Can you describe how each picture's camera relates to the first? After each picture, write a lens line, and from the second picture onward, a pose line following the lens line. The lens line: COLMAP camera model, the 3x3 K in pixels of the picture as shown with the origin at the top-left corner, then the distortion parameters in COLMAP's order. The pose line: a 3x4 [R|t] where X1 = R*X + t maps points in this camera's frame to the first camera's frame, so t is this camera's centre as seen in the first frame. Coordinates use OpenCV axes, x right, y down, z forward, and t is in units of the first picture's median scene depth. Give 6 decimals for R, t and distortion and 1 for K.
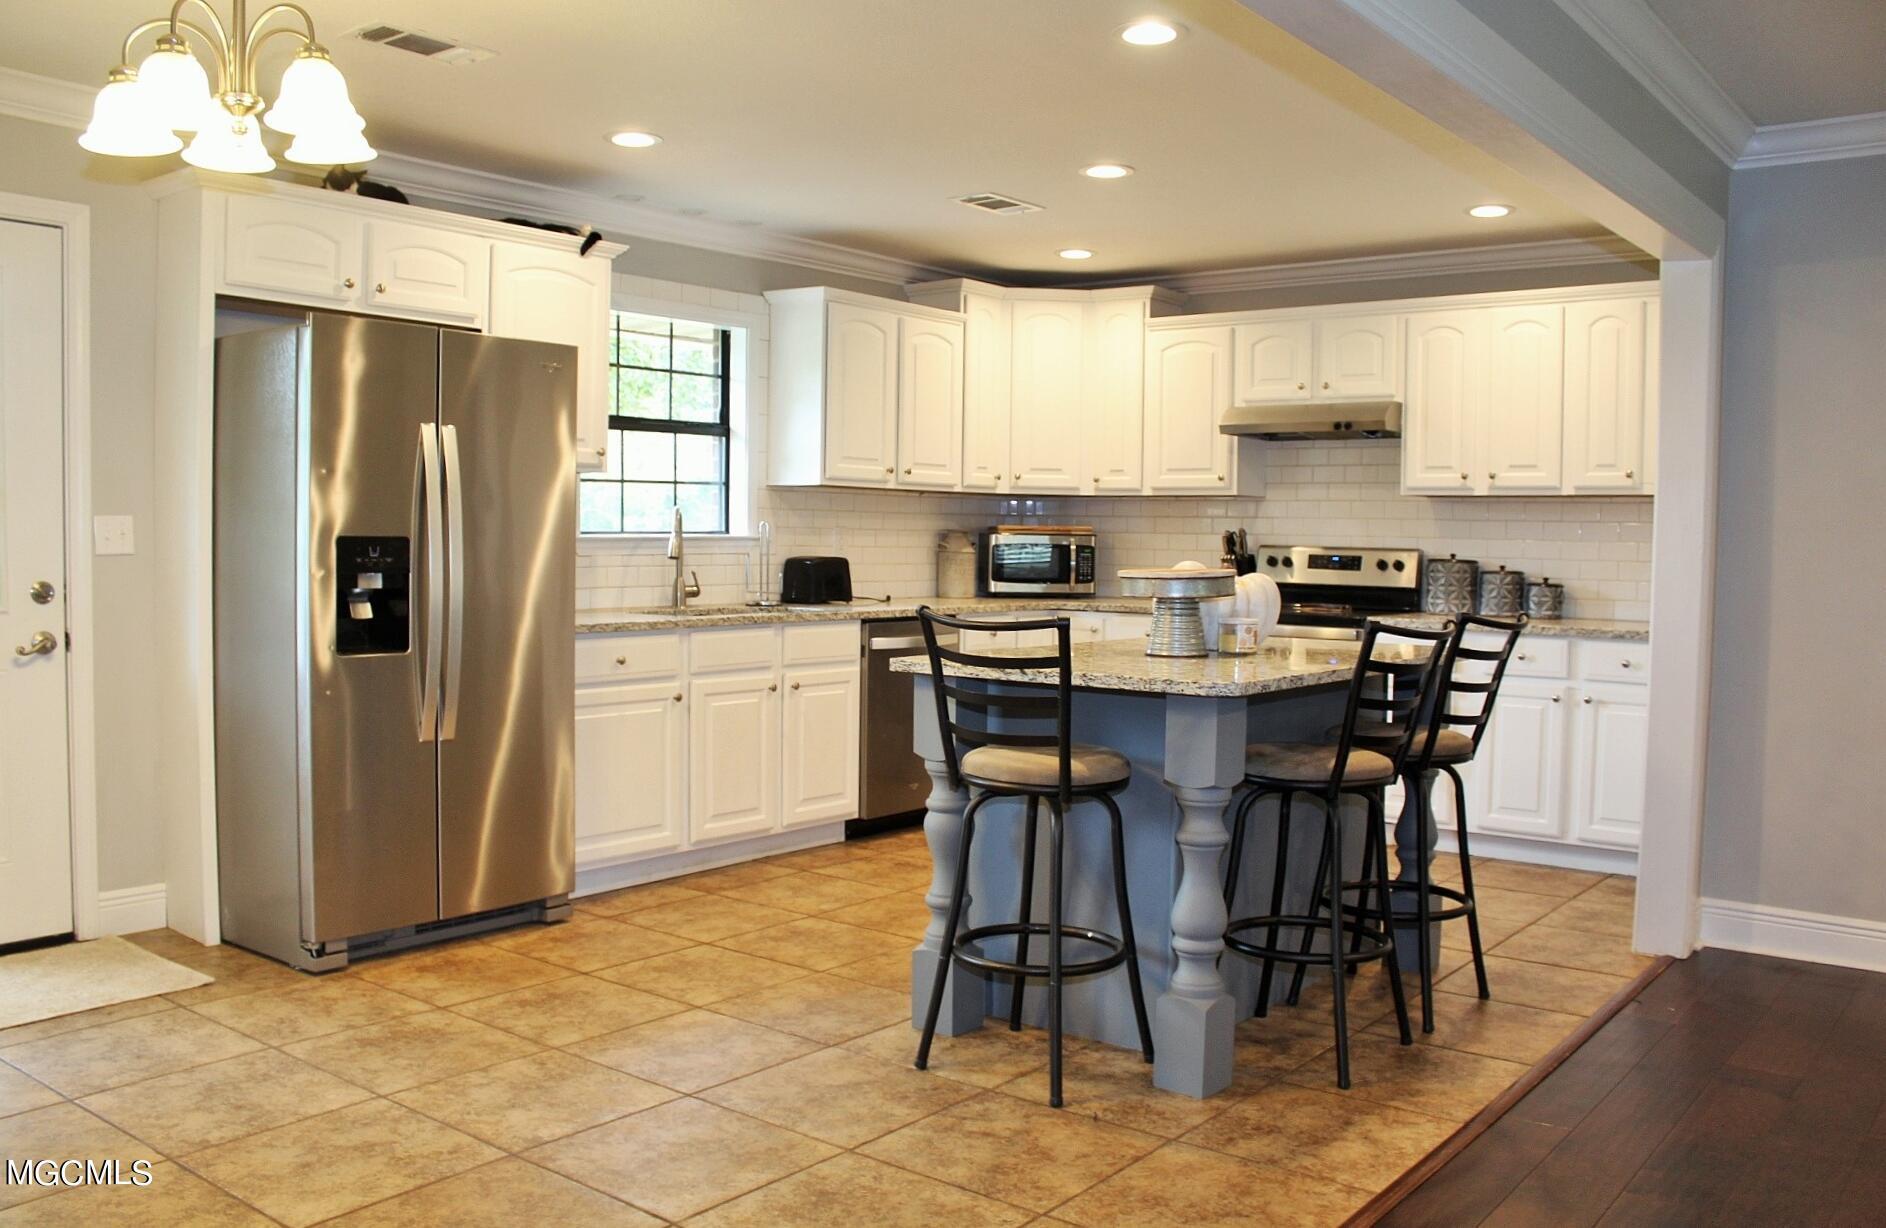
lens RADIAL K [[1580.6, 0, 918.7], [0, 1580.6, 599.1], [0, 0, 1]] dist [-0.137711, 0.087800]
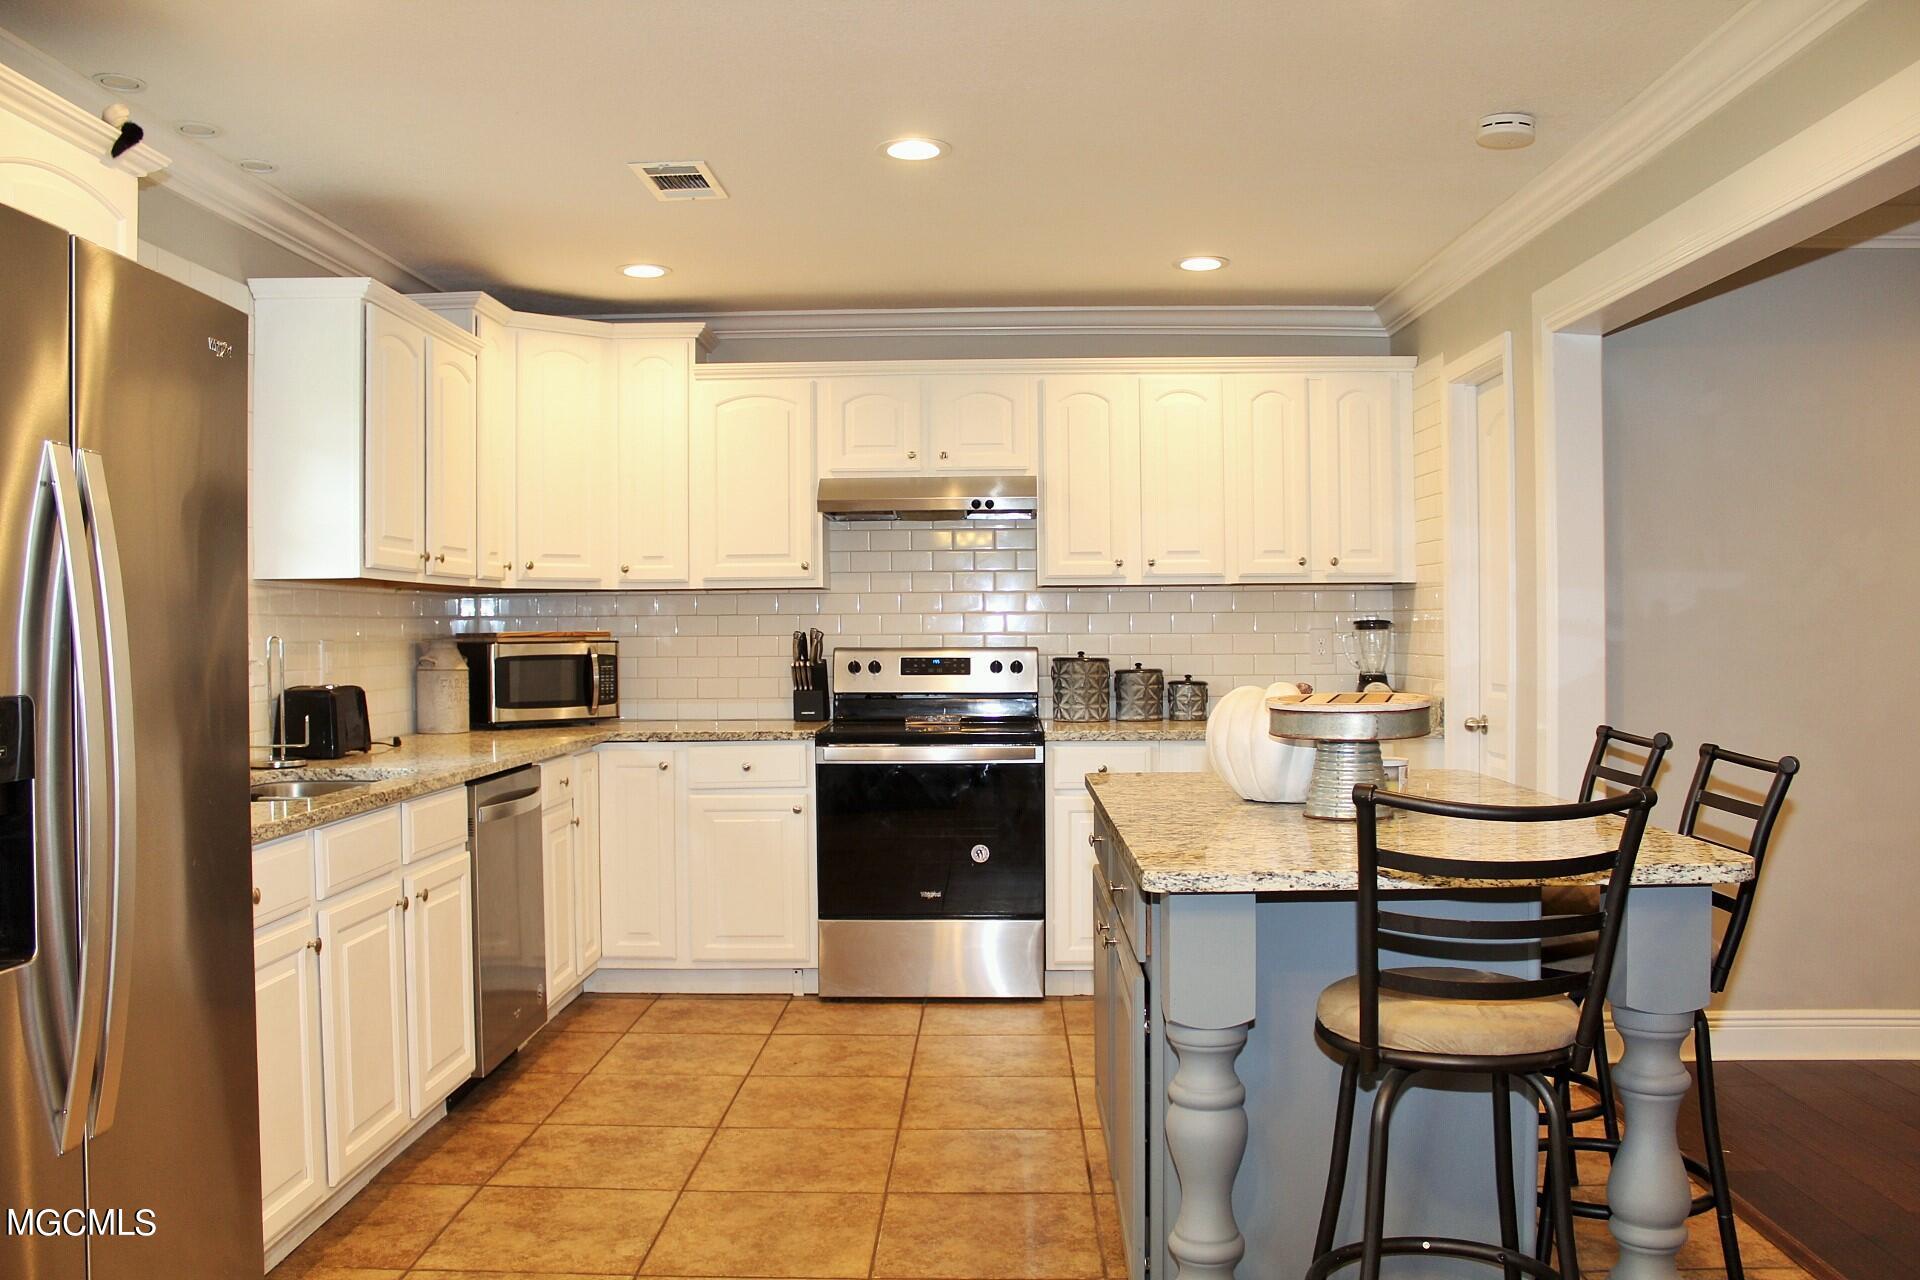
lens RADIAL K [[1575.8, 0, 943.6], [0, 1575.8, 644.2], [0, 0, 1]] dist [-0.130844, 0.078601]
pose [[0.798576, -0.027595, 0.601261, -0.297144], [0.043926, 0.998957, -0.012494, -0.030098], [-0.600289, 0.036388, 0.798955, 0.394193]]
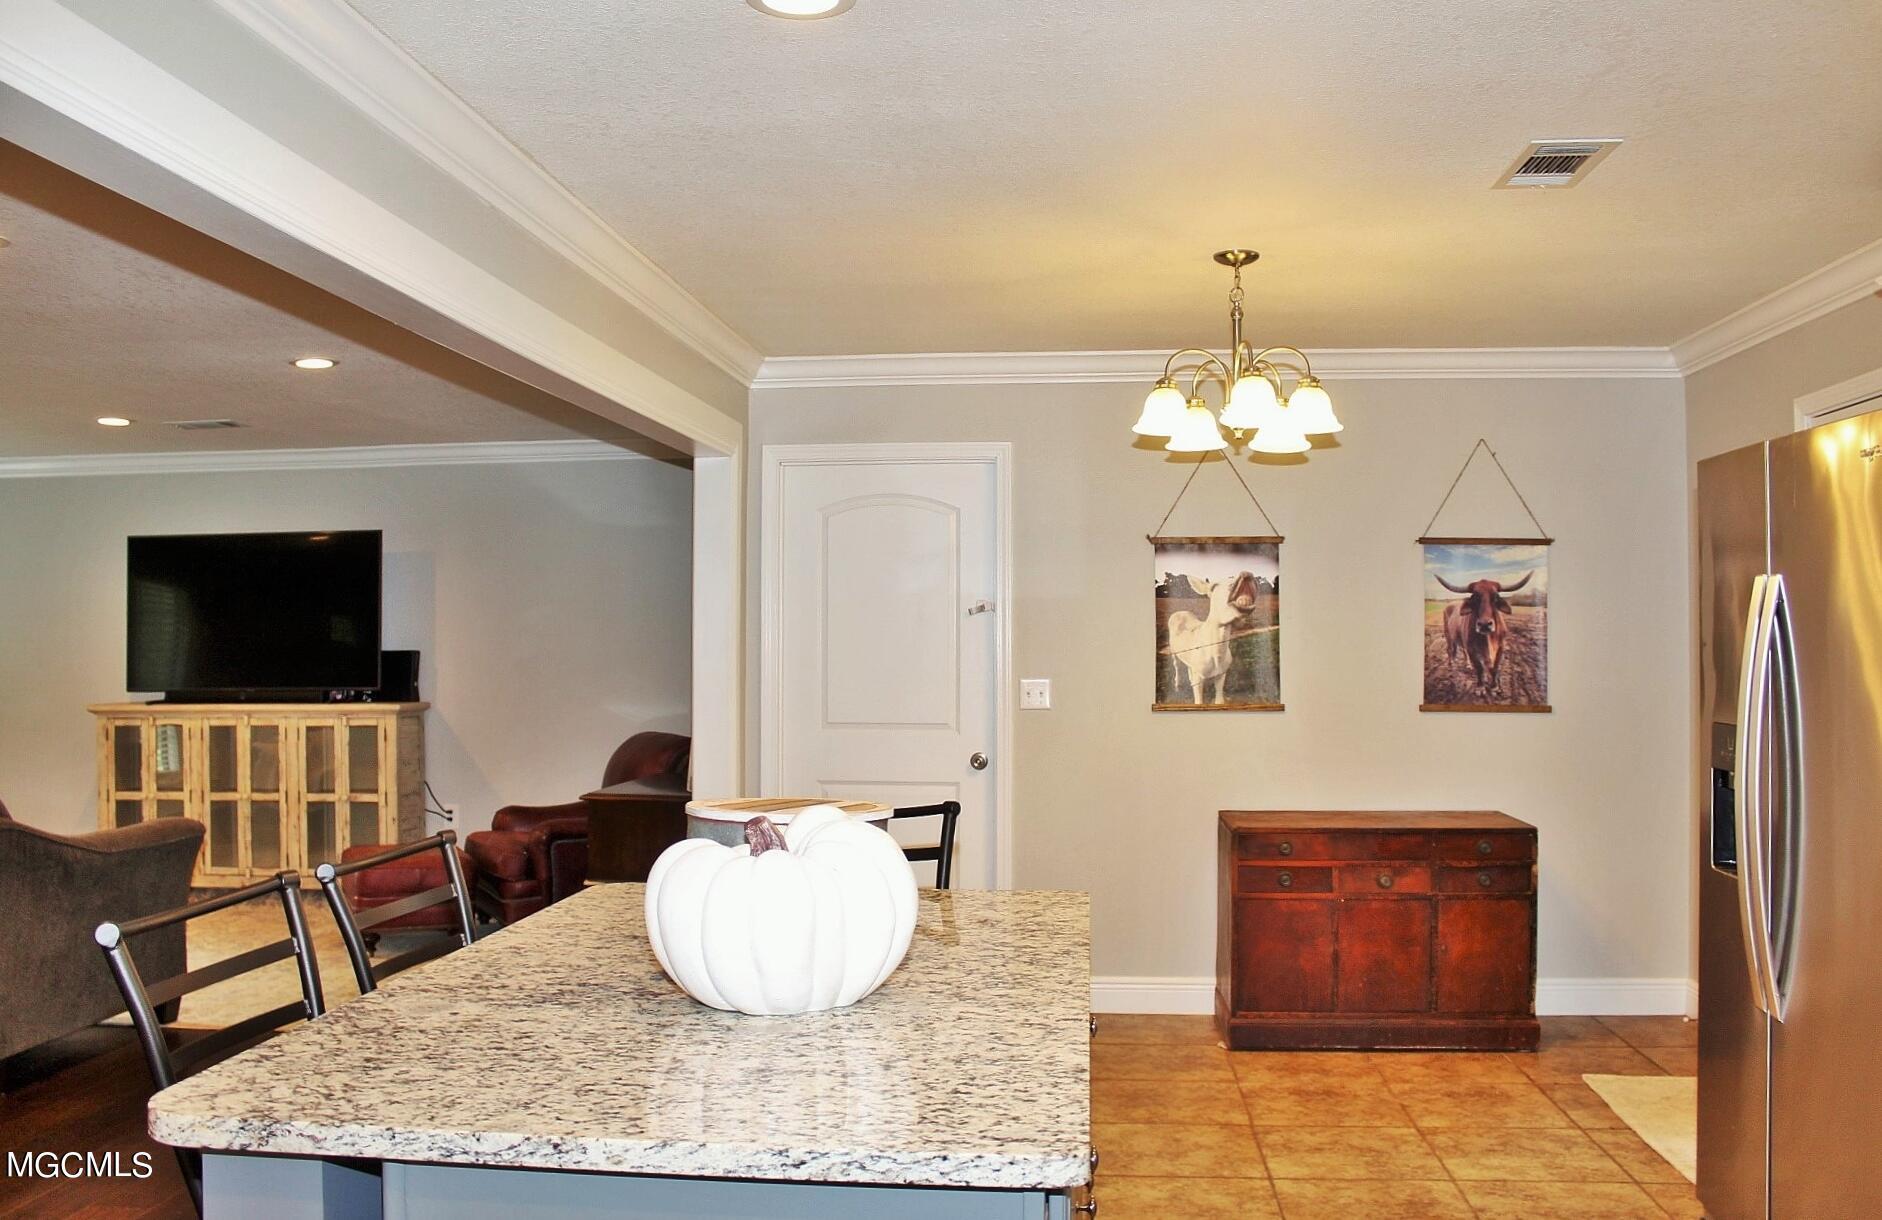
lens RADIAL K [[1577.3, 0, 942.4], [0, 1577.3, 615.7], [0, 0, 1]] dist [-0.137711, 0.087800]
pose [[-0.834637, -0.021597, -0.550377, 0.308465], [-0.032820, 0.999406, 0.010554, -0.067709], [0.549822, 0.026872, -0.834849, 1.075009]]
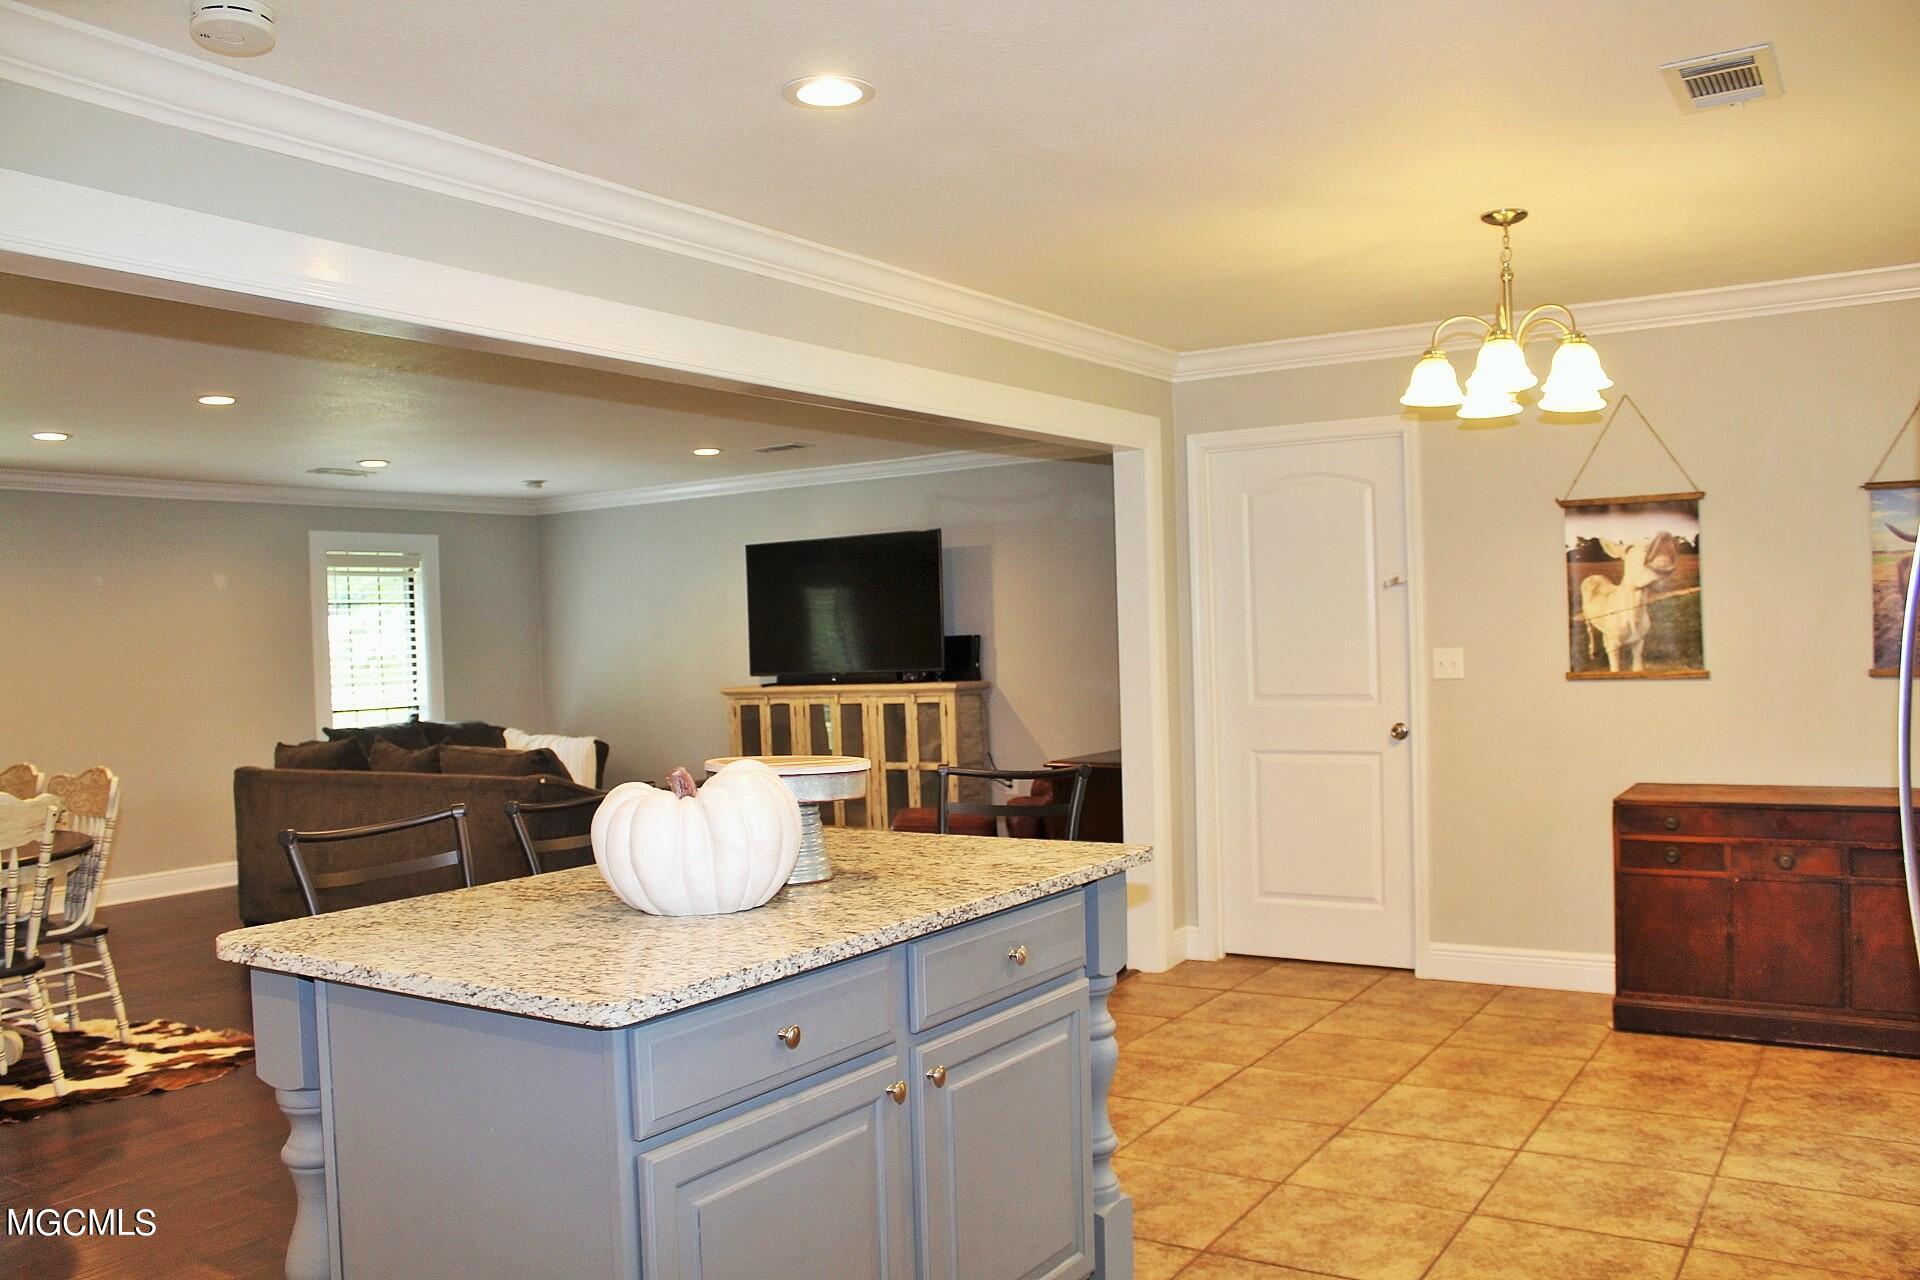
lens RADIAL K [[1575.8, 0, 946.4], [0, 1575.8, 652.0], [0, 0, 1]] dist [-0.130844, 0.078601]
pose [[-0.994226, 0.020378, -0.105355, 0.119782], [0.014697, 0.998410, 0.054423, -0.075683], [0.106297, 0.052560, -0.992944, 1.225201]]
